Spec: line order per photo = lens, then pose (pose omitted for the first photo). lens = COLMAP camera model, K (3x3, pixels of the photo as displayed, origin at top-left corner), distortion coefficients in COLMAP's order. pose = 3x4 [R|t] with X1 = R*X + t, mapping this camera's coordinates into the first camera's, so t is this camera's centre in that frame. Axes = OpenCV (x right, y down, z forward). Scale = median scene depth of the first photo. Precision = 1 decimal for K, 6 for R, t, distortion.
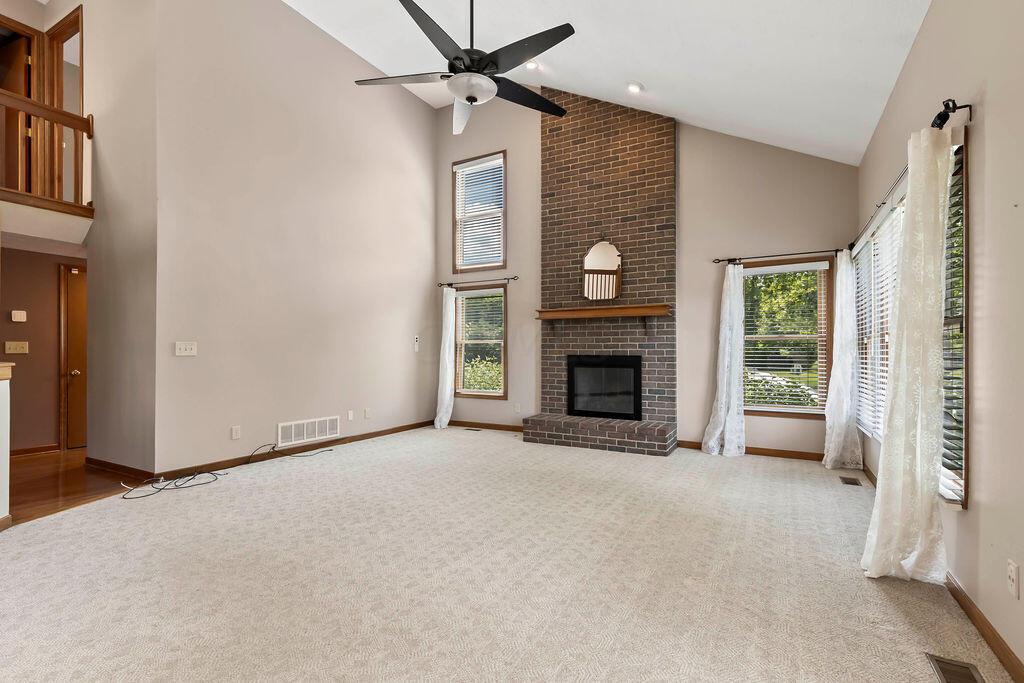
lens RADIAL K [[474.2, 0, 512.0], [0, 474.2, 341.5], [0, 0, 1]] dist [0.002021, 0.000285]
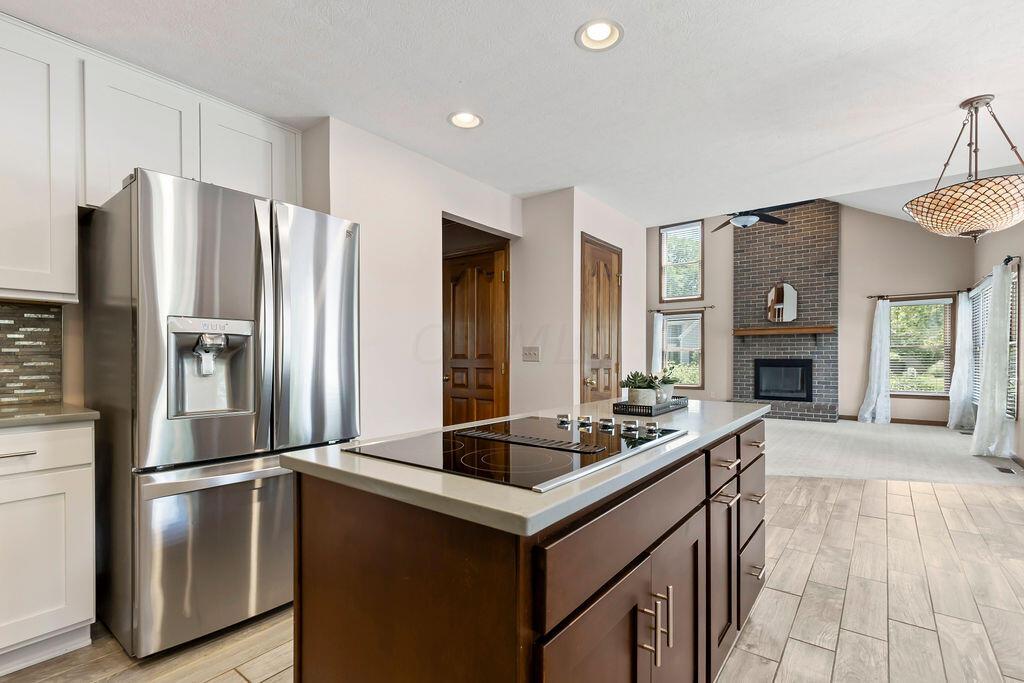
lens RADIAL K [[477.1, 0, 510.6], [0, 477.1, 353.6], [0, 0, 1]] dist [-0.000577, 0.000002]
pose [[0.988218, -0.004303, -0.152993, -0.457292], [0.006688, 0.999864, 0.015075, -0.017996], [0.152907, -0.015921, 0.988112, -0.668305]]
